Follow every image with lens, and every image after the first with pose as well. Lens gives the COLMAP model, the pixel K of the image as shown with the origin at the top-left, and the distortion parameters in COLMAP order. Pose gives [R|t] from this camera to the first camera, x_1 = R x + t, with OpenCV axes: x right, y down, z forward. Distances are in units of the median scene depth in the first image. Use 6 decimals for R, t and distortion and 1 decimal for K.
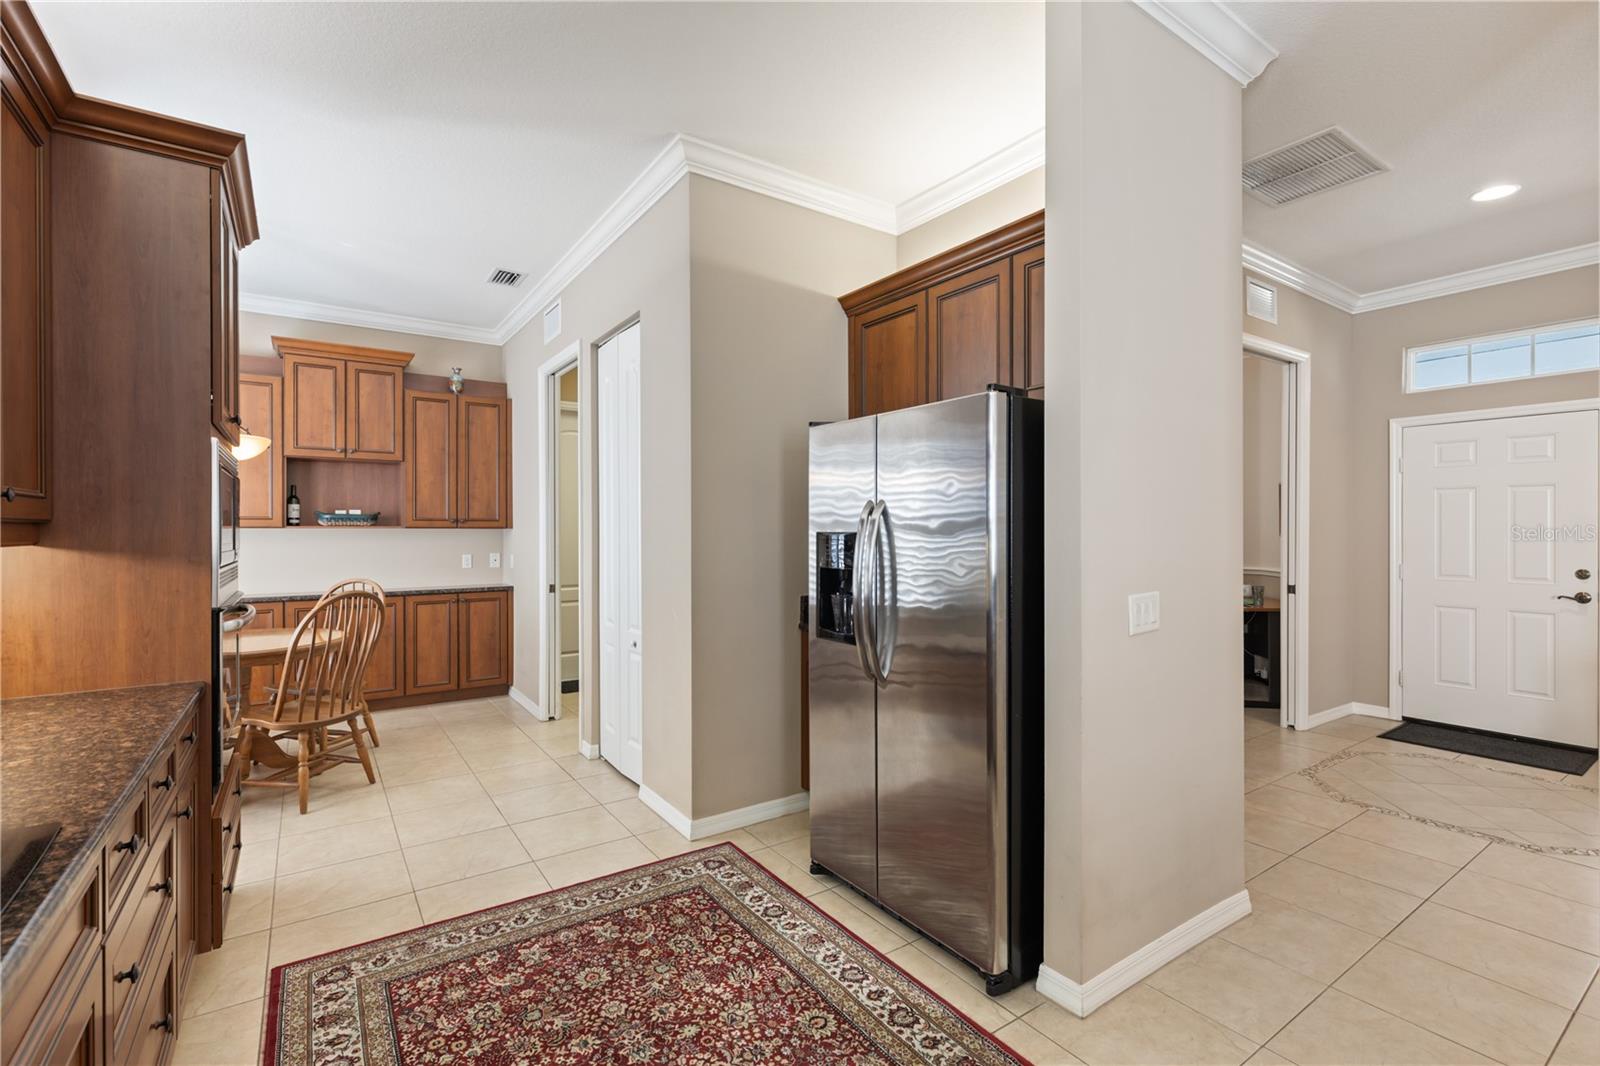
lens RADIAL K [[725.1, 0, 800.0], [0, 725.1, 531.0], [0, 0, 1]] dist [0.003516, 0.000086]
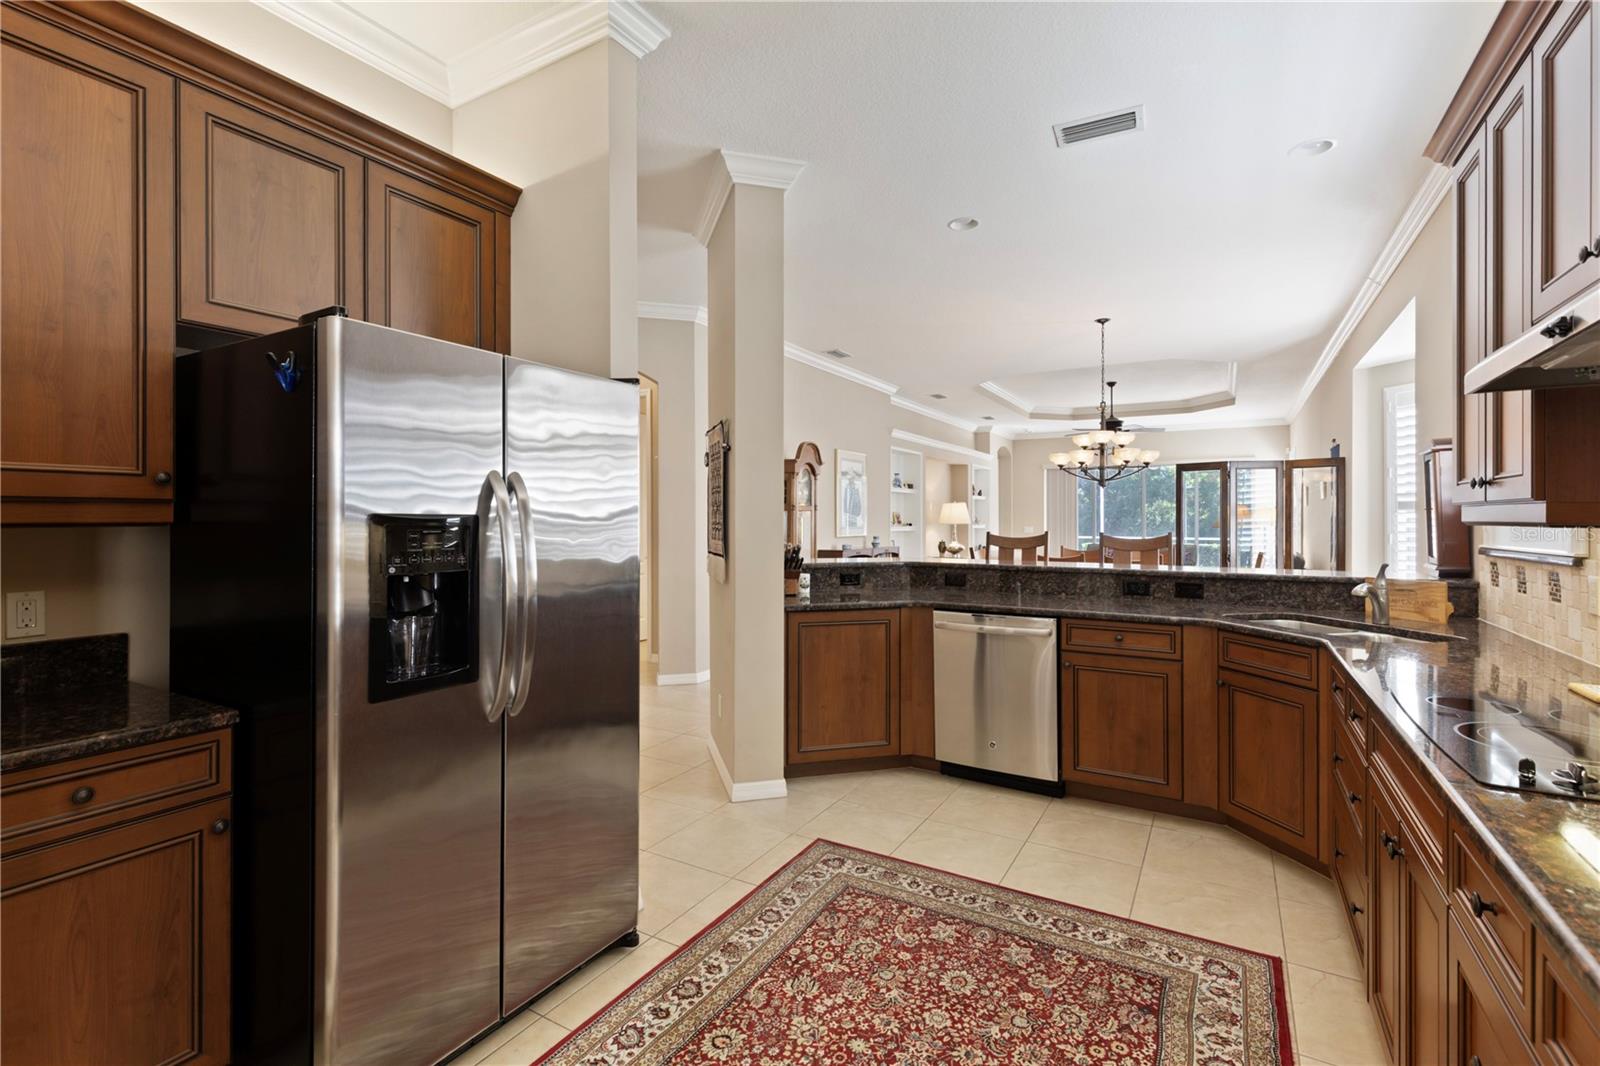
lens RADIAL K [[722.2, 0, 797.6], [0, 722.2, 512.8], [0, 0, 1]] dist [0.003370, -0.000266]
pose [[-0.420896, 0.008111, 0.907073, -0.762659], [-0.001277, 0.999954, -0.009534, 0.005594], [-0.907108, -0.005171, -0.420866, 1.152625]]
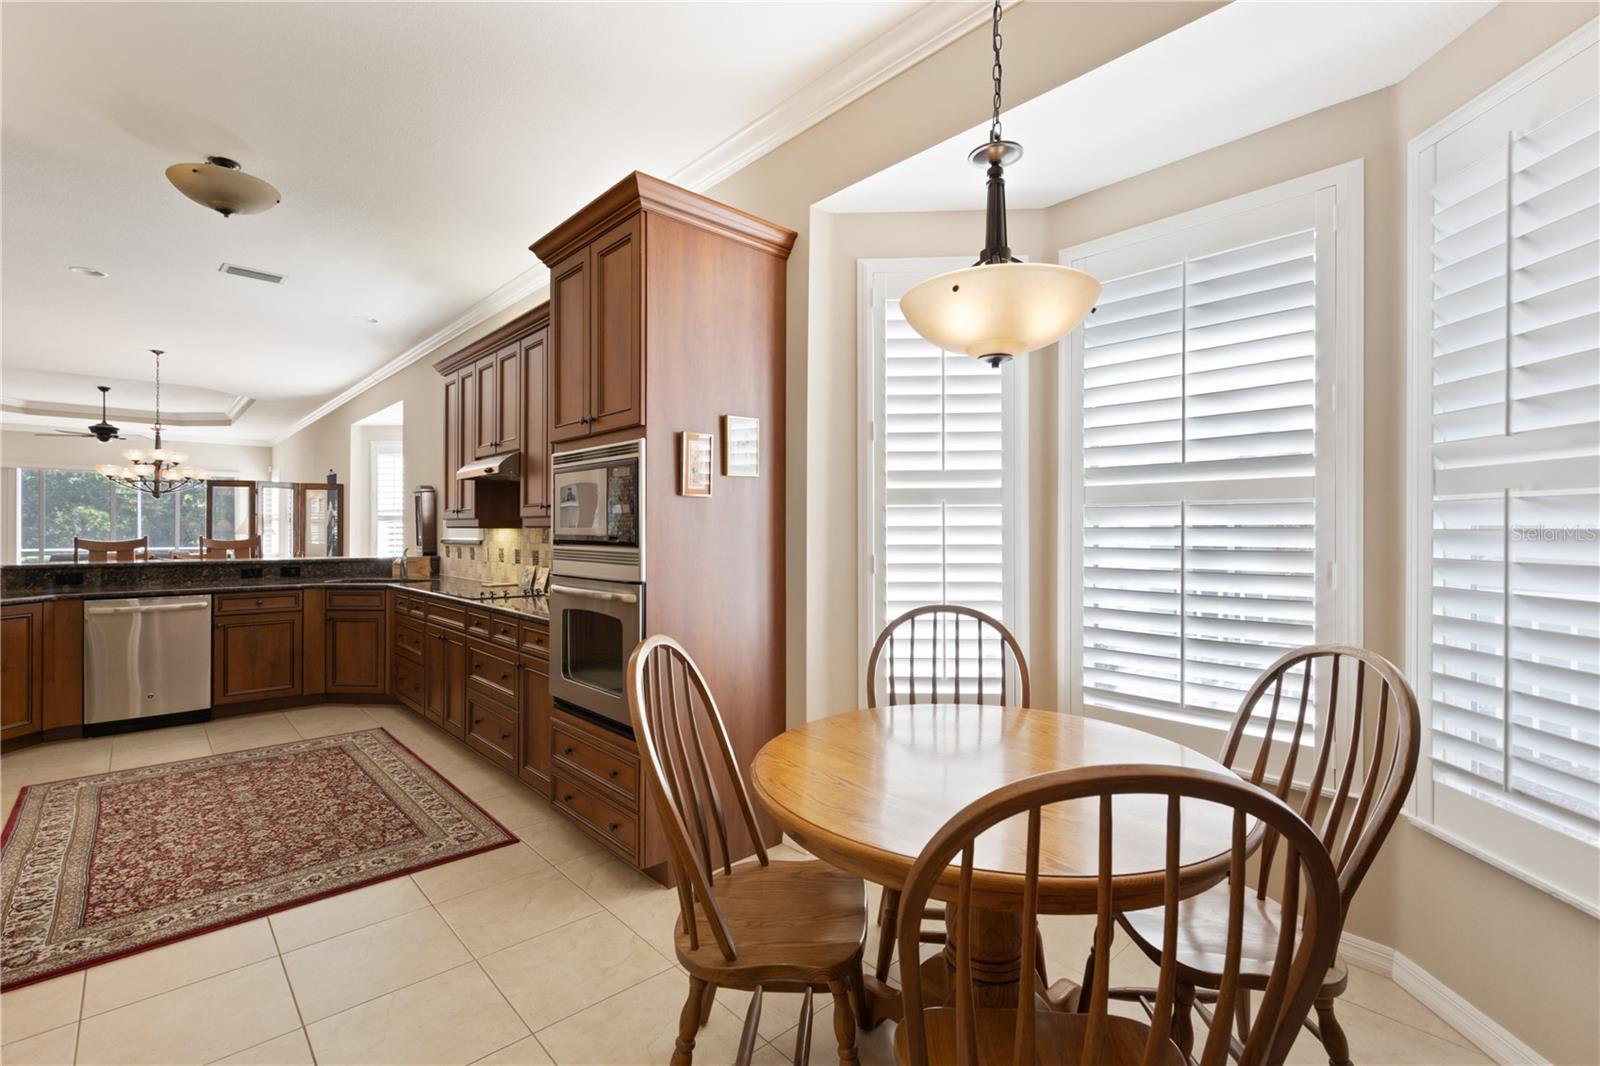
lens RADIAL K [[716.3, 0, 798.8], [0, 716.3, 535.9], [0, 0, 1]] dist [0.005004, 0.000662]
pose [[-0.989459, 0.001516, -0.144804, -1.051946], [0.000410, 0.999971, 0.007666, 0.019889], [0.144811, 0.007526, -0.989431, 2.408350]]
